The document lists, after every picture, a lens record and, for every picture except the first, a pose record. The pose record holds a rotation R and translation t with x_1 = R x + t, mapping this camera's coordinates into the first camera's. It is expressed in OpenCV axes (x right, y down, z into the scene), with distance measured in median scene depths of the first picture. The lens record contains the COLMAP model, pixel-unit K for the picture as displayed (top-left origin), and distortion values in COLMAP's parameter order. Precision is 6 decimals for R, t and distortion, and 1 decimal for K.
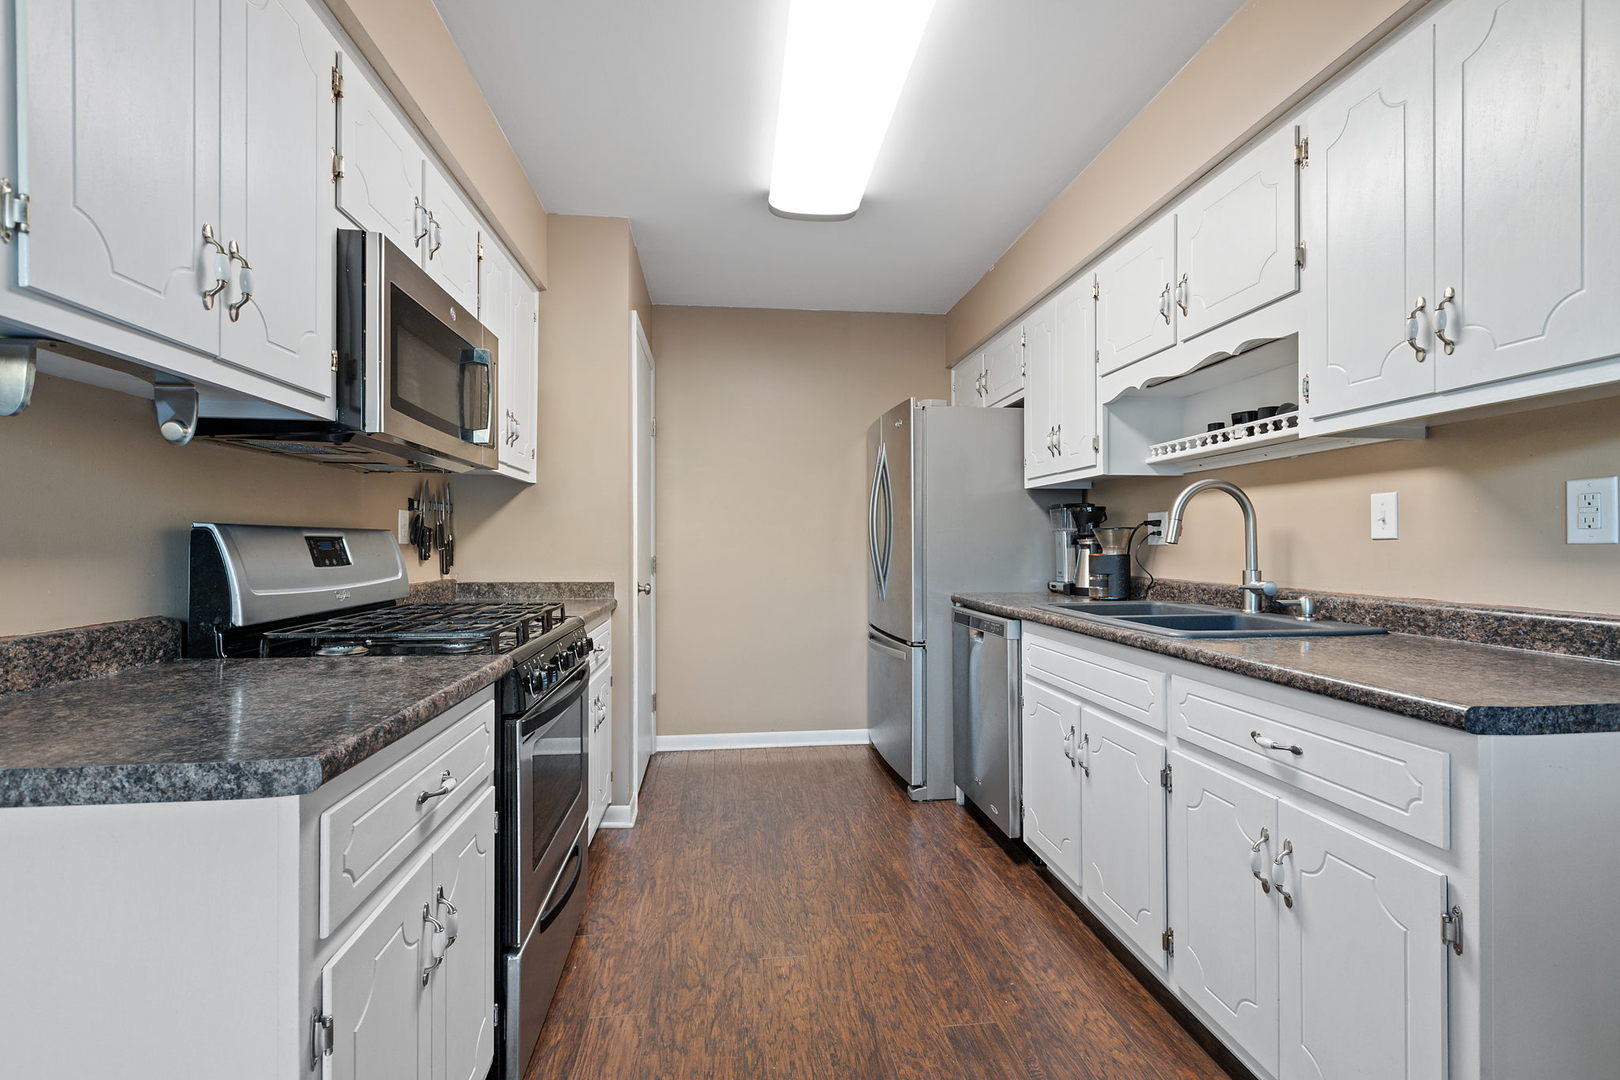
lens RADIAL K [[716.5, 0, 812.3], [0, 716.5, 541.0], [0, 0, 1]] dist [0.004544, -0.000514]
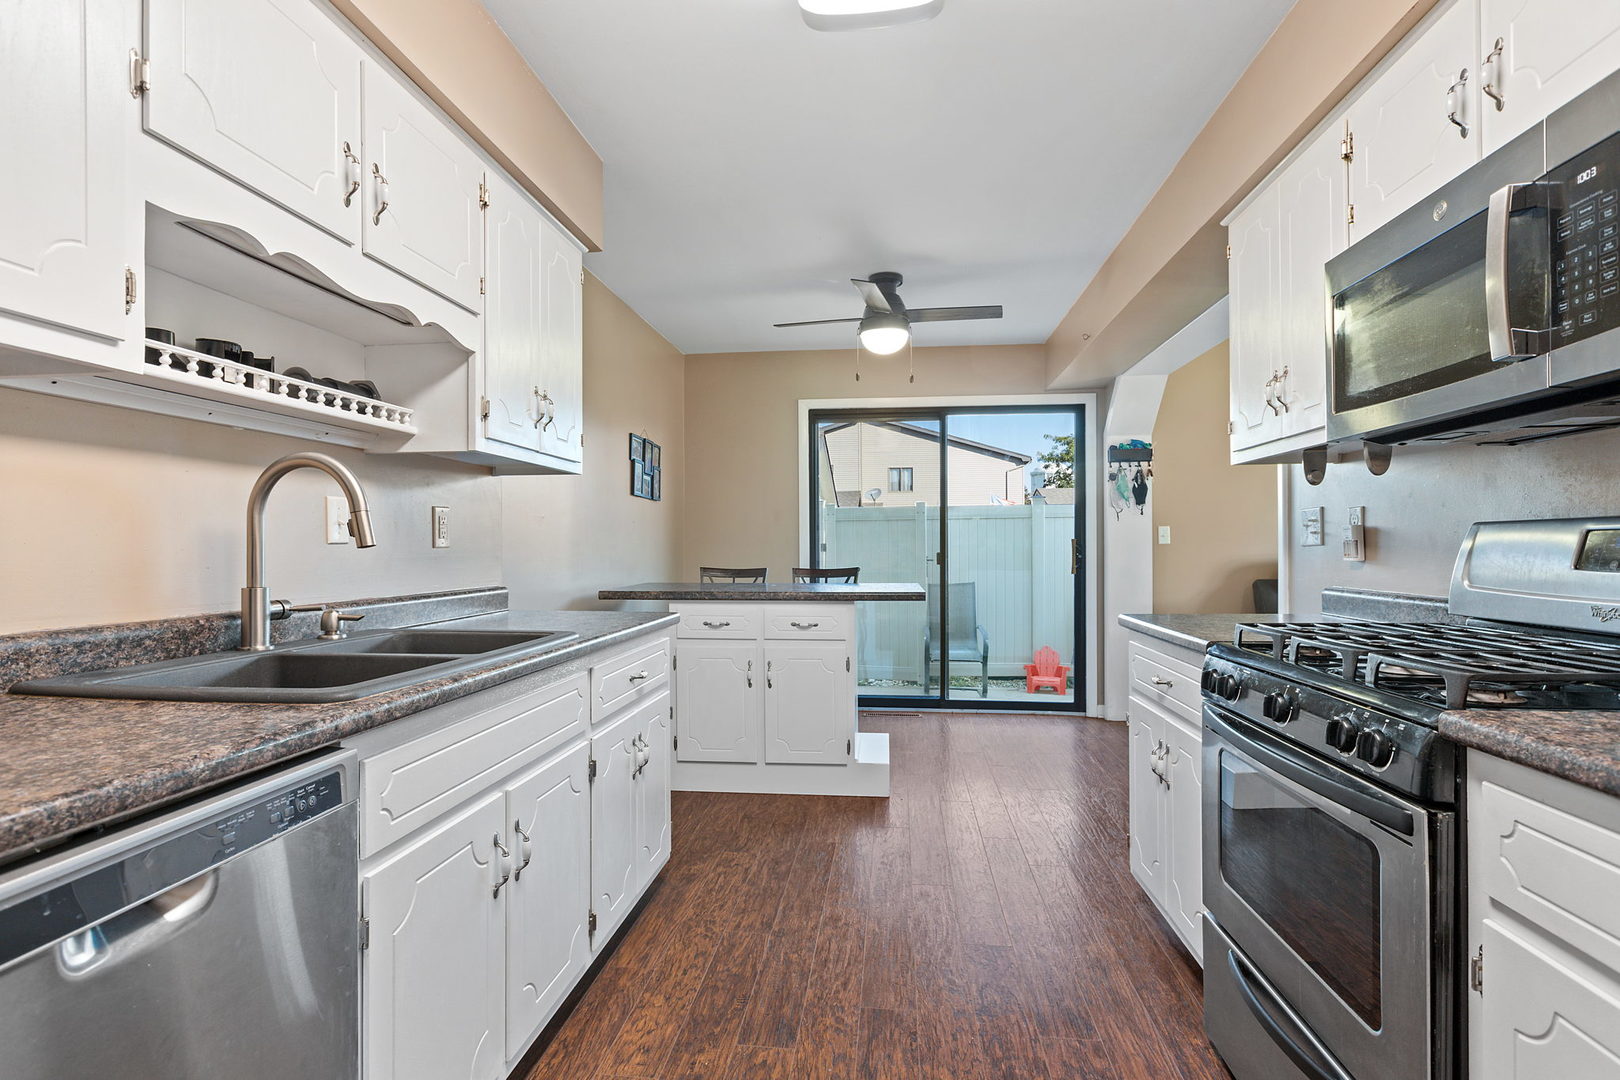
lens RADIAL K [[716.5, 0, 807.1], [0, 716.5, 569.9], [0, 0, 1]] dist [0.004544, -0.000514]
pose [[-0.967214, 0.005708, 0.253898, -0.068213], [0.010914, 0.999758, 0.019098, 0.015214], [-0.253728, 0.021243, -0.967042, 1.571509]]
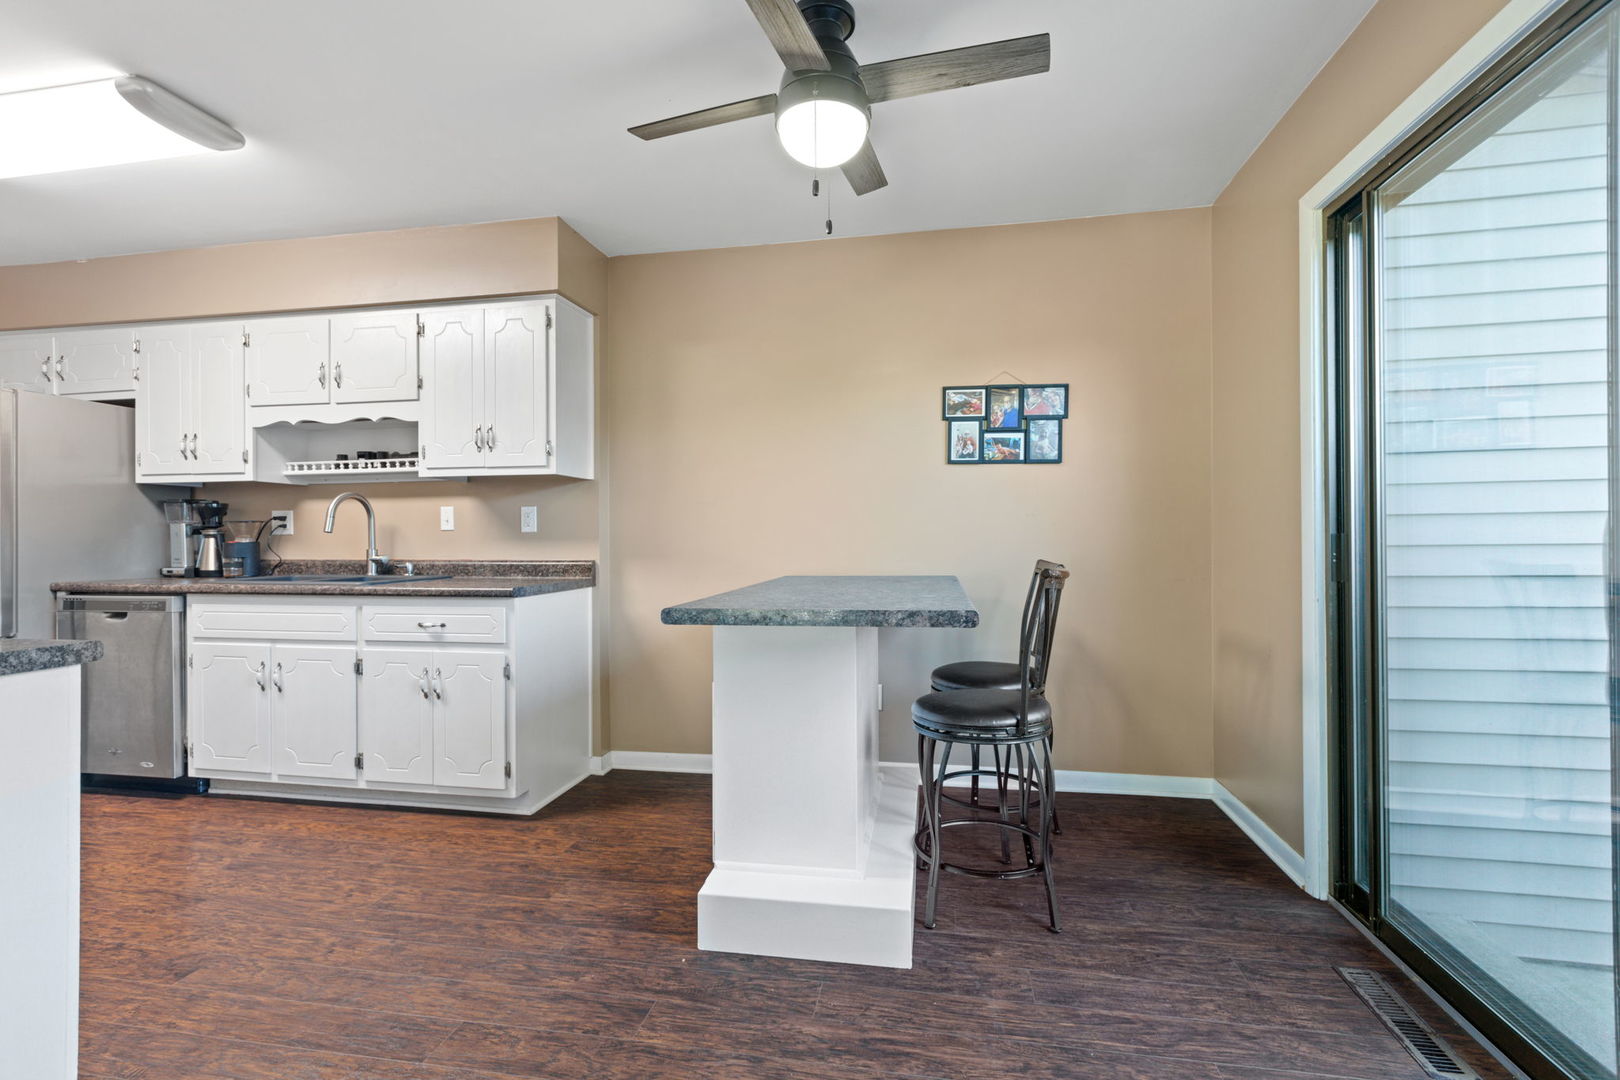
lens RADIAL K [[716.5, 0, 804.8], [0, 716.5, 546.4], [0, 0, 1]] dist [0.004544, -0.000514]
pose [[0.289905, -0.009236, 0.957011, -0.690625], [-0.000202, 0.999953, 0.009711, 0.018330], [-0.957056, -0.003008, 0.289889, -0.434099]]
